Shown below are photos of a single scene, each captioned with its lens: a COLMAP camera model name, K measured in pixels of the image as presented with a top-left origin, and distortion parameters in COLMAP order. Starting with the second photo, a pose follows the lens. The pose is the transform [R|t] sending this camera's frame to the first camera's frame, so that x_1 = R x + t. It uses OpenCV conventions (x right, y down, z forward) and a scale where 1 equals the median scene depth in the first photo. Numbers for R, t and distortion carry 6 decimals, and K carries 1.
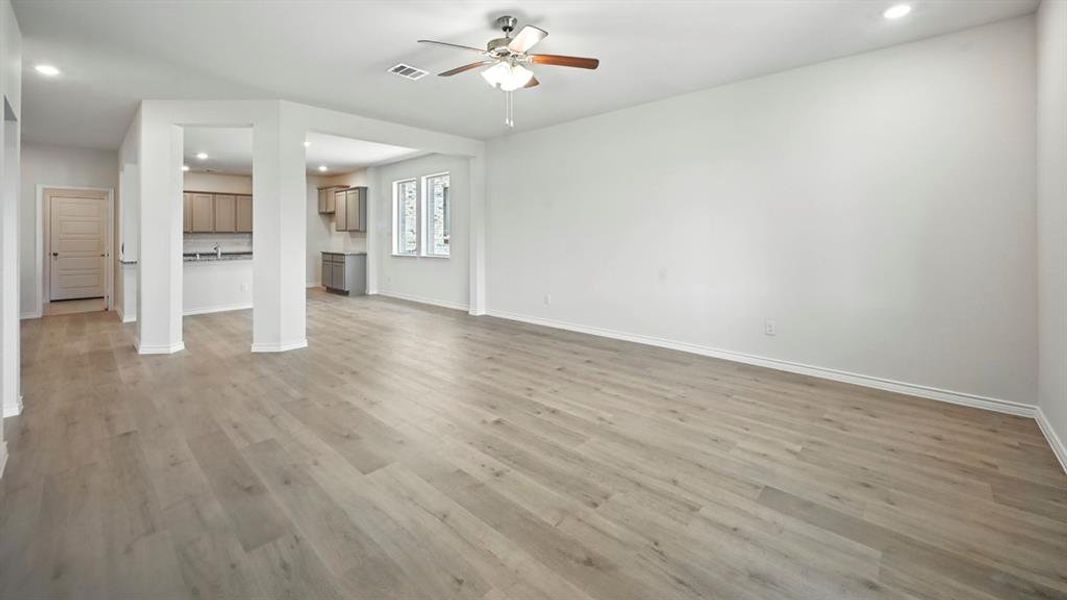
lens RADIAL K [[420.4, 0, 528.4], [0, 420.4, 284.9], [0, 0, 1]] dist [-0.000670, 0.000196]
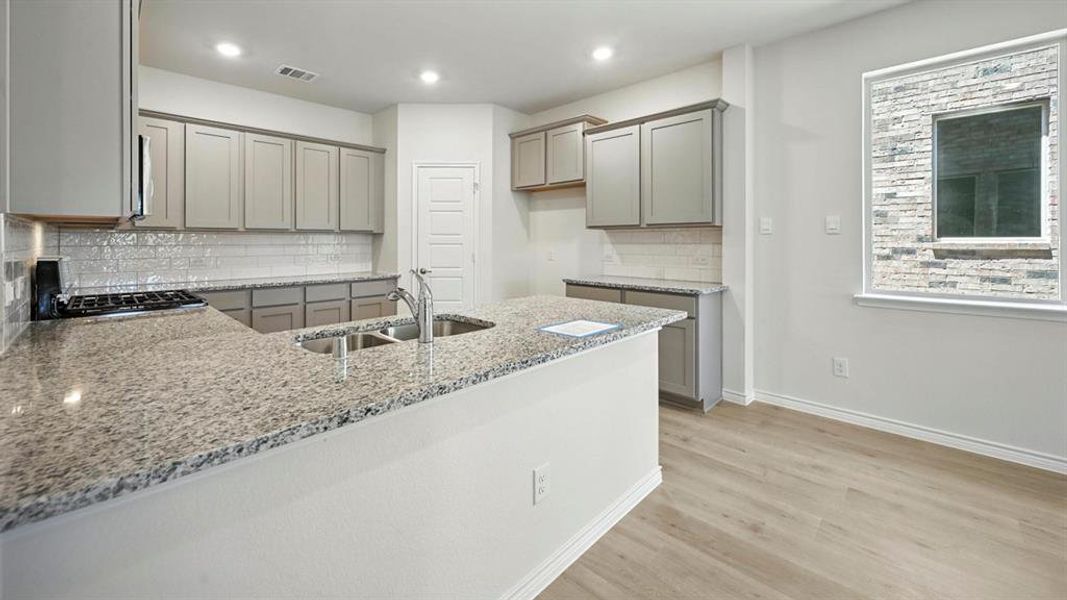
lens RADIAL K [[416.1, 0, 535.3], [0, 416.1, 302.2], [0, 0, 1]] dist [0.000116, -0.000092]
pose [[0.999853, 0.004944, -0.016418, -0.552837], [-0.004459, 0.999556, 0.029468, -0.074507], [0.016556, -0.029391, 0.999431, 0.650167]]
